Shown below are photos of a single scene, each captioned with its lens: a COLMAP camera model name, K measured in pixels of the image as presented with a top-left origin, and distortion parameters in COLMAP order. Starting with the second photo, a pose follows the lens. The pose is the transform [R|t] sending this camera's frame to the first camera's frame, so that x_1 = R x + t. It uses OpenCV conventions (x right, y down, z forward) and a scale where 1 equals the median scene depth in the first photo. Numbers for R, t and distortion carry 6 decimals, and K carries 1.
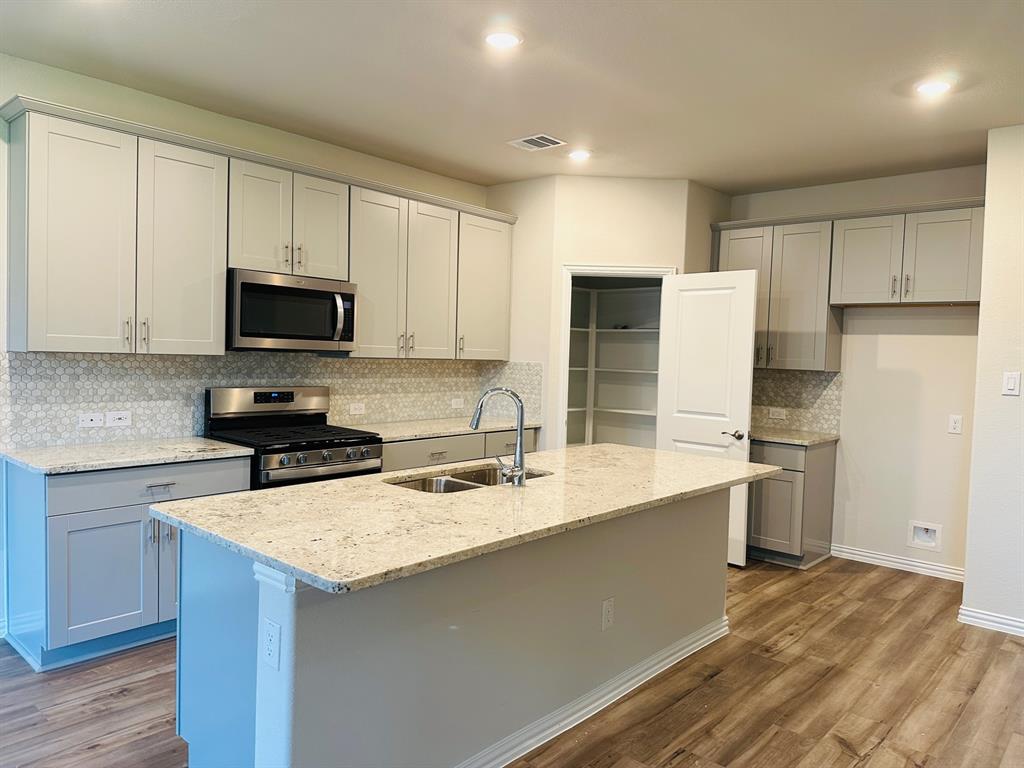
lens RADIAL K [[710.2, 0, 520.5], [0, 710.2, 388.4], [0, 0, 1]] dist [0.047951, -0.057307]
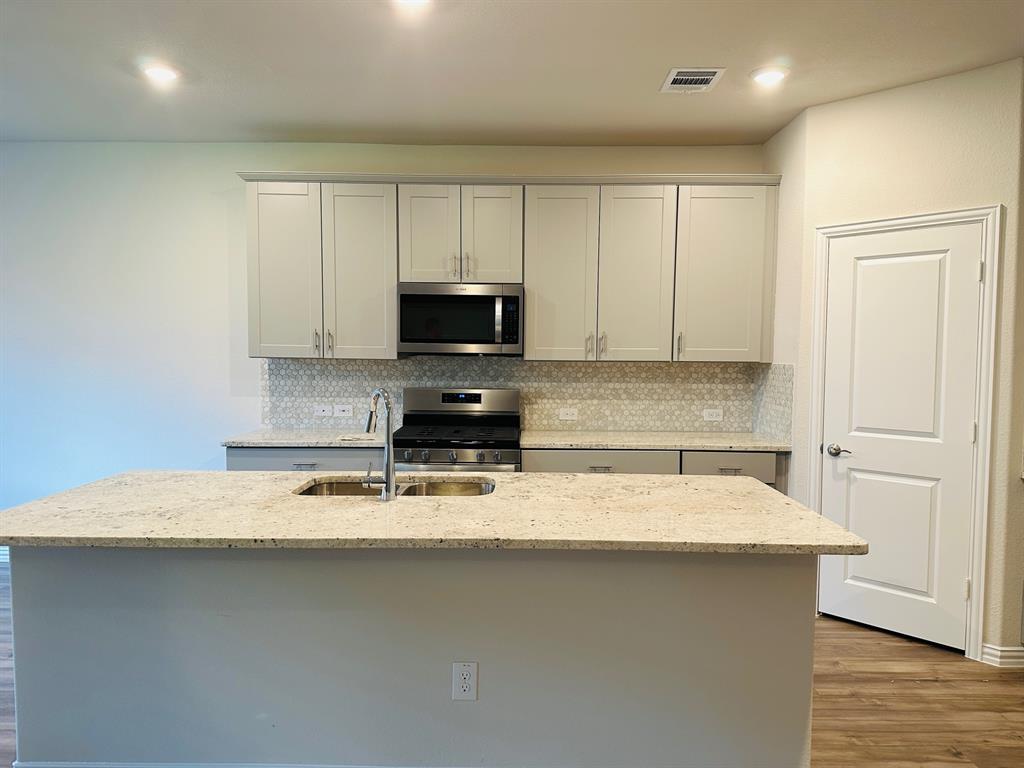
lens RADIAL K [[710.2, 0, 515.9], [0, 710.2, 390.9], [0, 0, 1]] dist [0.047951, -0.057307]
pose [[0.652972, 0.019261, -0.757137, 0.525486], [-0.027715, 0.999615, 0.001528, -0.002557], [0.756874, 0.019987, 0.653255, 0.374791]]
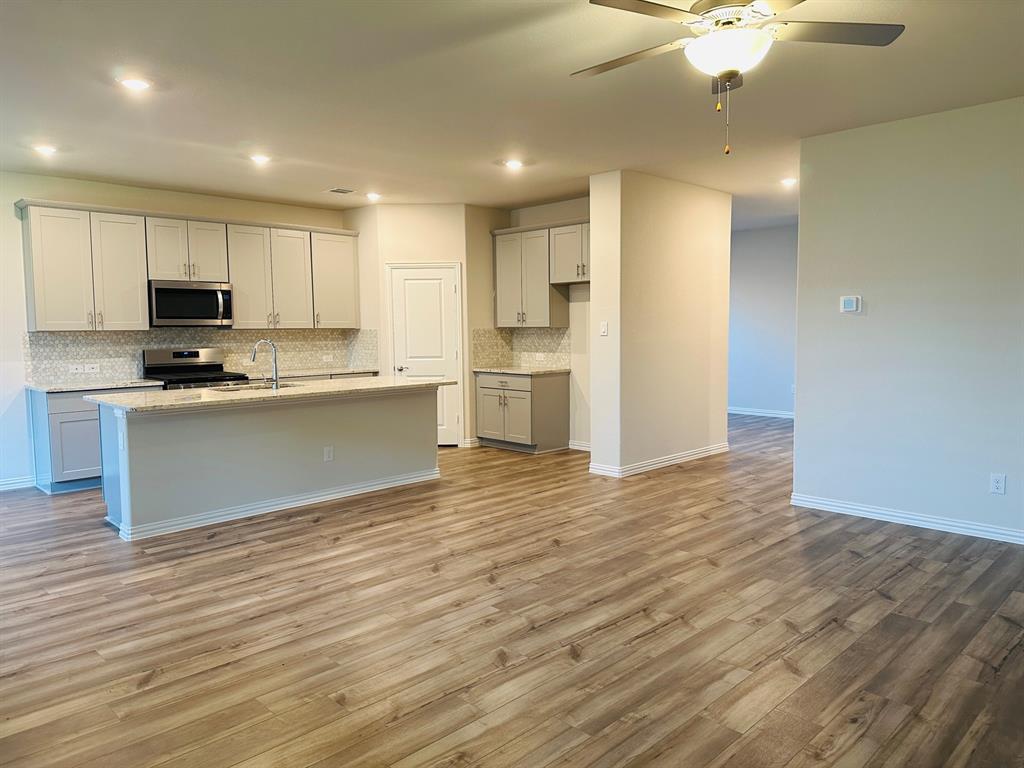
lens RADIAL K [[710.2, 0, 517.2], [0, 710.2, 383.9], [0, 0, 1]] dist [0.047951, -0.057307]
pose [[0.997206, -0.034845, -0.066073, 0.545409], [0.036754, 0.998935, 0.027889, 0.063616], [0.065031, -0.030240, 0.997425, -0.633995]]
